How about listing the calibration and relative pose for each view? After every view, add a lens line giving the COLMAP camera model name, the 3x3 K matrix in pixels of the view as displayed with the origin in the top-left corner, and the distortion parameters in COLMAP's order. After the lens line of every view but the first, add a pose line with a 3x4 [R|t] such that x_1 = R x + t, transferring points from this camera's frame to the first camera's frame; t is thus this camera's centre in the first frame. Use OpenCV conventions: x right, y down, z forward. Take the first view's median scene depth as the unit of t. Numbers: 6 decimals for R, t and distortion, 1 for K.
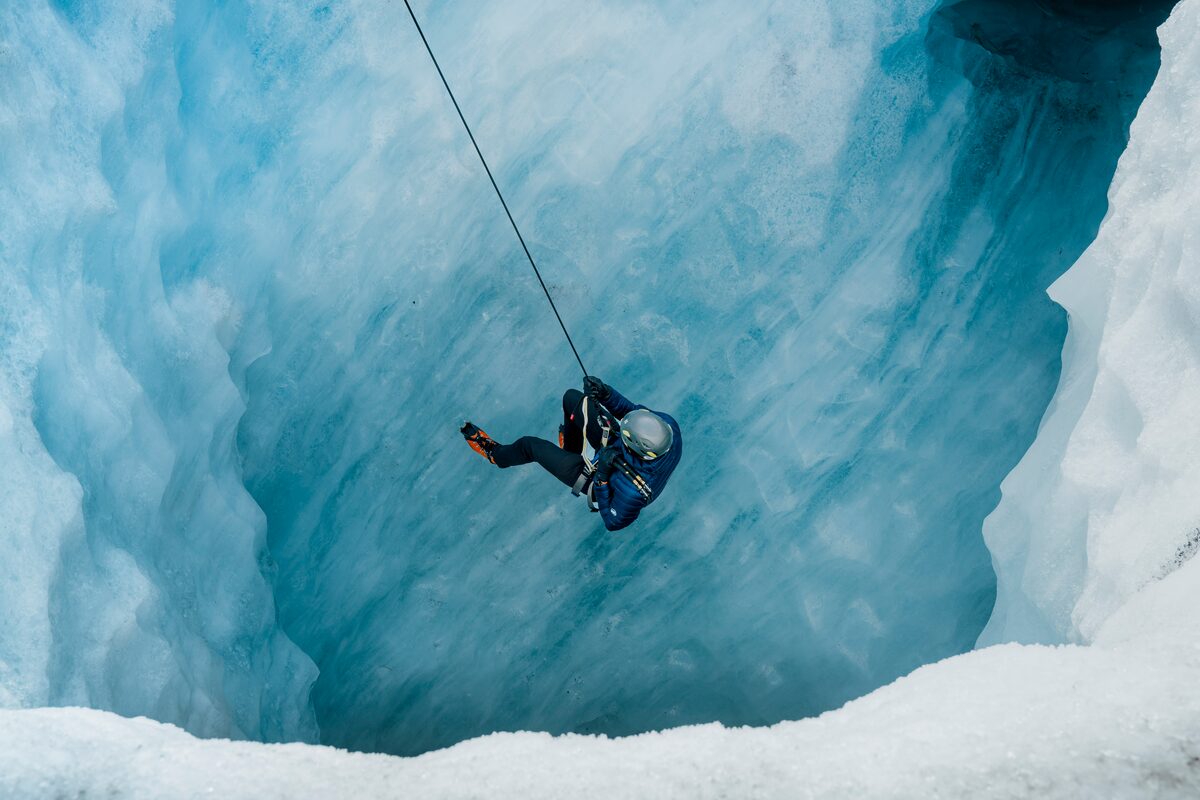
lens RADIAL K [[1039.2, 0, 599.5], [0, 1039.2, 423.7], [0, 0, 1]] dist [-0.045318, 0.113889]
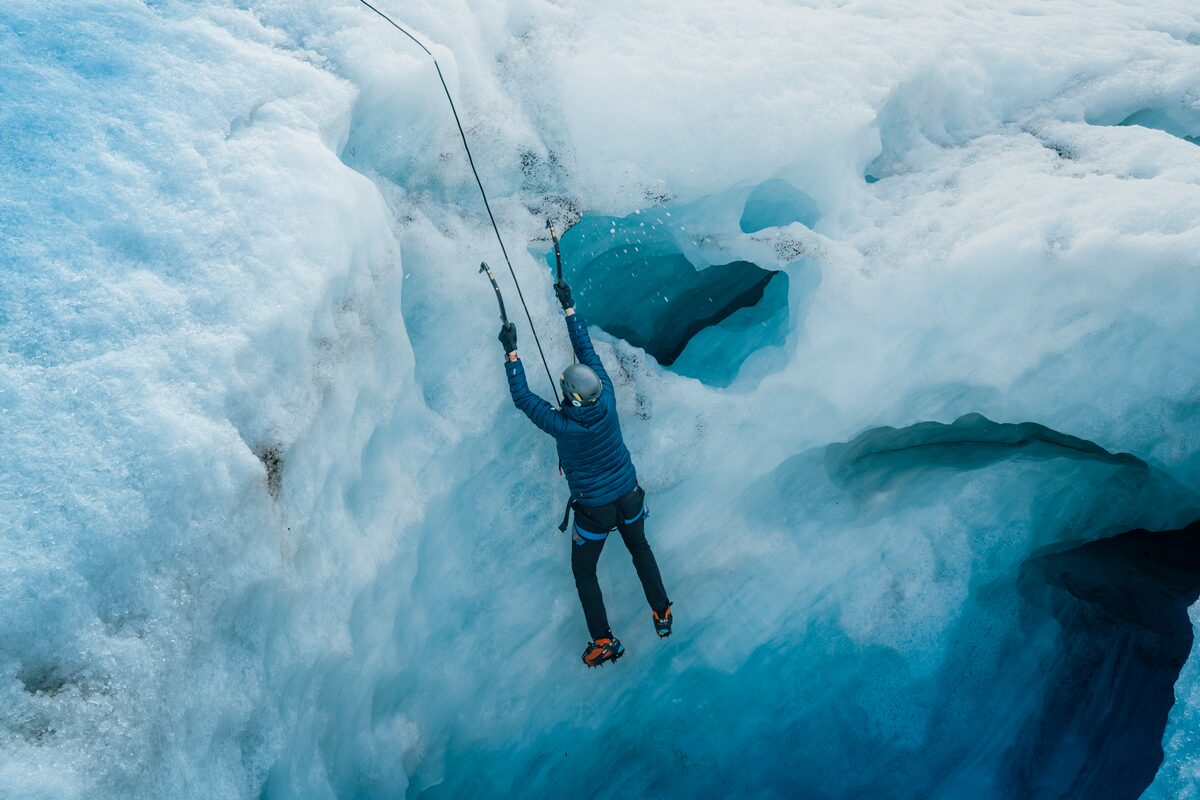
lens RADIAL K [[1039.2, 0, 599.5], [0, 1039.2, 423.7], [0, 0, 1]] dist [-0.045318, 0.113889]
pose [[0.977208, 0.067470, -0.201278, 0.073282], [-0.143550, 0.908527, -0.392393, -0.002211], [0.156392, 0.412343, 0.897505, -0.216716]]
